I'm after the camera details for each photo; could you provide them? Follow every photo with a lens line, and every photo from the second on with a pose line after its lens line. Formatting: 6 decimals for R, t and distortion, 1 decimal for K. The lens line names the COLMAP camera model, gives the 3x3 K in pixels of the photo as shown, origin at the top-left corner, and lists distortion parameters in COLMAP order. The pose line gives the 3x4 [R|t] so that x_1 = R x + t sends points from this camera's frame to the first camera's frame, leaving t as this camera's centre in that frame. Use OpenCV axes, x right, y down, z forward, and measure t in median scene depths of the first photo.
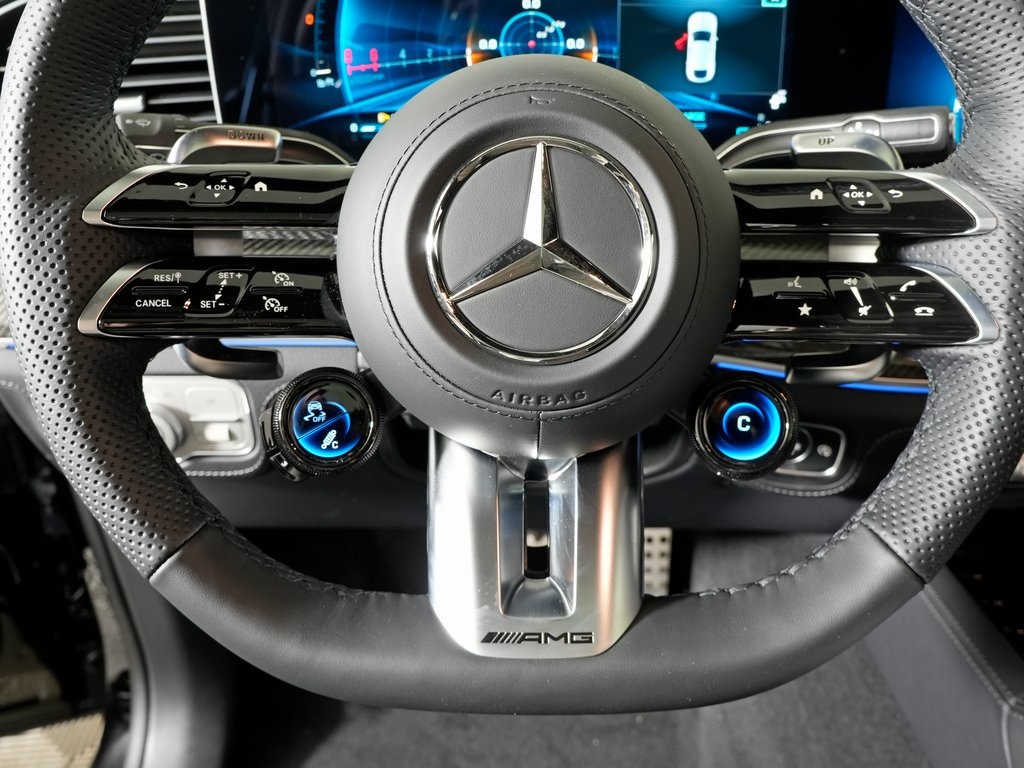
lens RADIAL K [[885.0, 0, 512.0], [0, 885.0, 384.0], [0, 0, 1]] dist [-0.147168, 0.010170]
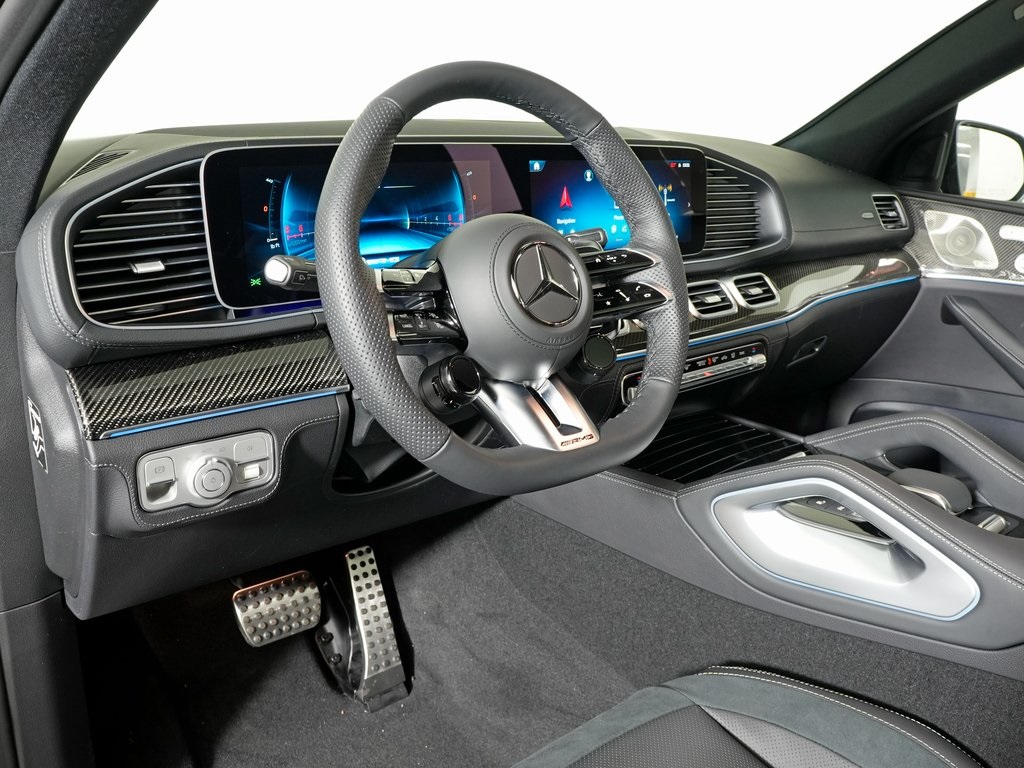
lens RADIAL K [[885.0, 0, 512.0], [0, 885.0, 384.0], [0, 0, 1]] dist [-0.147168, 0.010170]
pose [[0.762500, -0.157055, 0.627636, -1.498691], [0.283447, 0.953129, -0.105849, 0.326136], [-0.581594, 0.258611, 0.771277, -0.756132]]
